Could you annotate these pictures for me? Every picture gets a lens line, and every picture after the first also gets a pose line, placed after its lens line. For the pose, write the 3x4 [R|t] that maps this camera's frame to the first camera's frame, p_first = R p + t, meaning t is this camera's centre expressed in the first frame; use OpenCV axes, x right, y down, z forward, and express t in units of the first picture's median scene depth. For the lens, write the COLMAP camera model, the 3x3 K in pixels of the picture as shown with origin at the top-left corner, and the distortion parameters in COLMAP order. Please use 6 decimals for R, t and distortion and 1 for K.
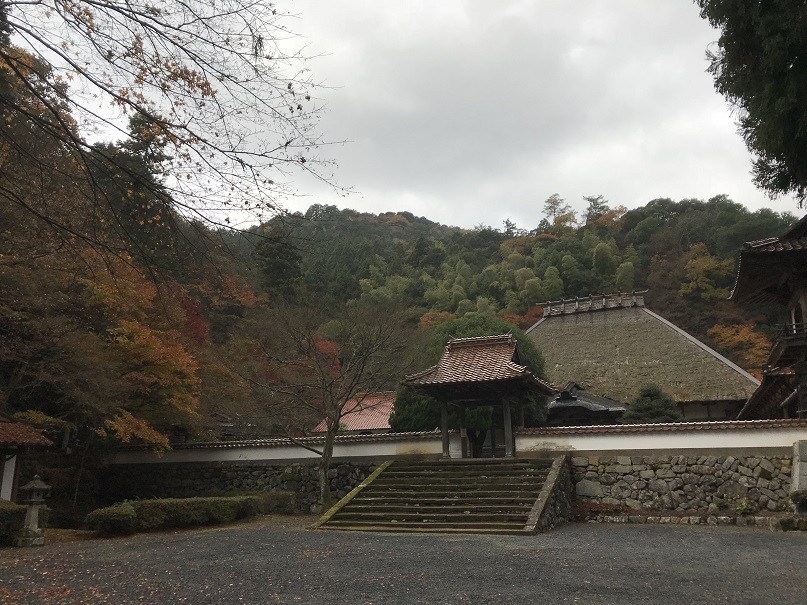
lens RADIAL K [[644.2, 0, 403.5], [0, 644.2, 302.5], [0, 0, 1]] dist [-0.003804, -0.002554]
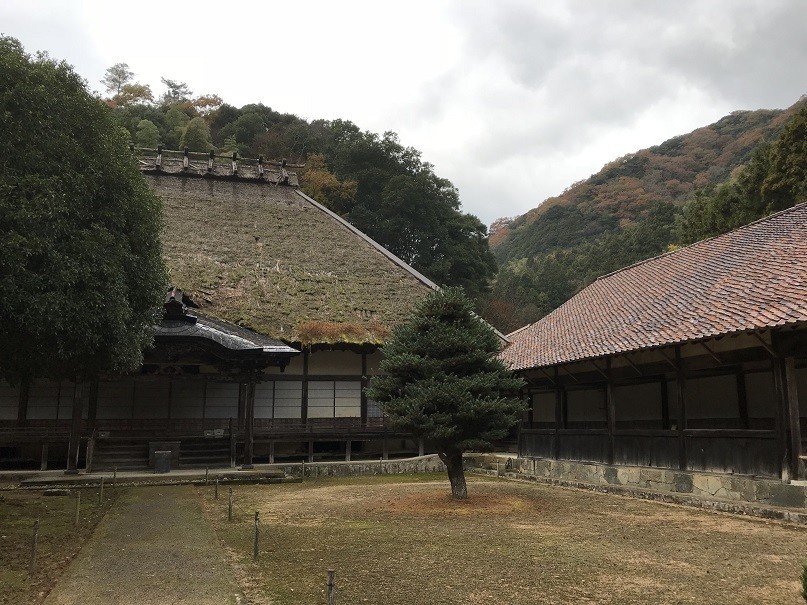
lens RADIAL K [[644.2, 0, 403.5], [0, 644.2, 302.5], [0, 0, 1]] dist [-0.003804, -0.002554]
pose [[0.749657, 0.121039, 0.650664, 0.065509], [-0.173084, 0.984773, 0.016226, 0.085038], [-0.638792, -0.124784, 0.759193, 0.459631]]
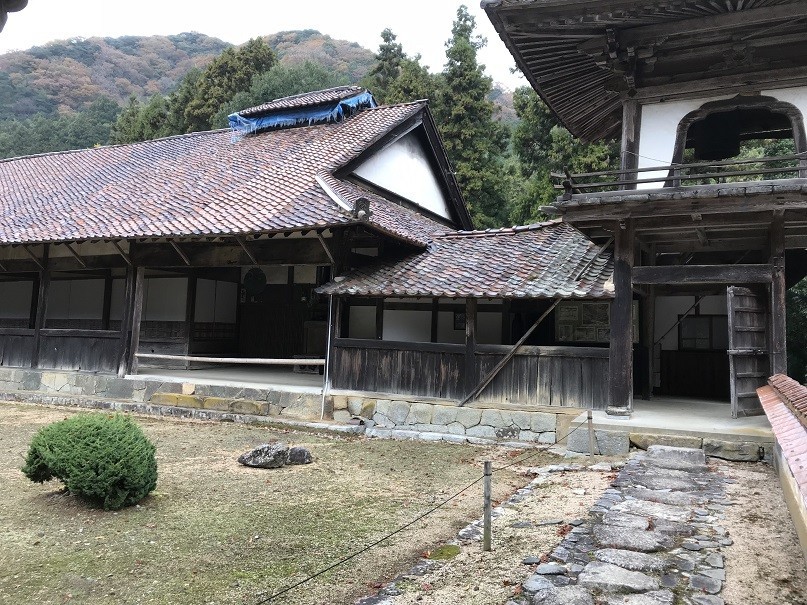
lens RADIAL K [[644.2, 0, 403.5], [0, 644.2, 302.5], [0, 0, 1]] dist [-0.003804, -0.002554]
pose [[0.021169, 0.049127, 0.998568, 0.075523], [-0.289005, 0.956452, -0.040928, 0.066546], [-0.957094, -0.287724, 0.034445, 0.383964]]
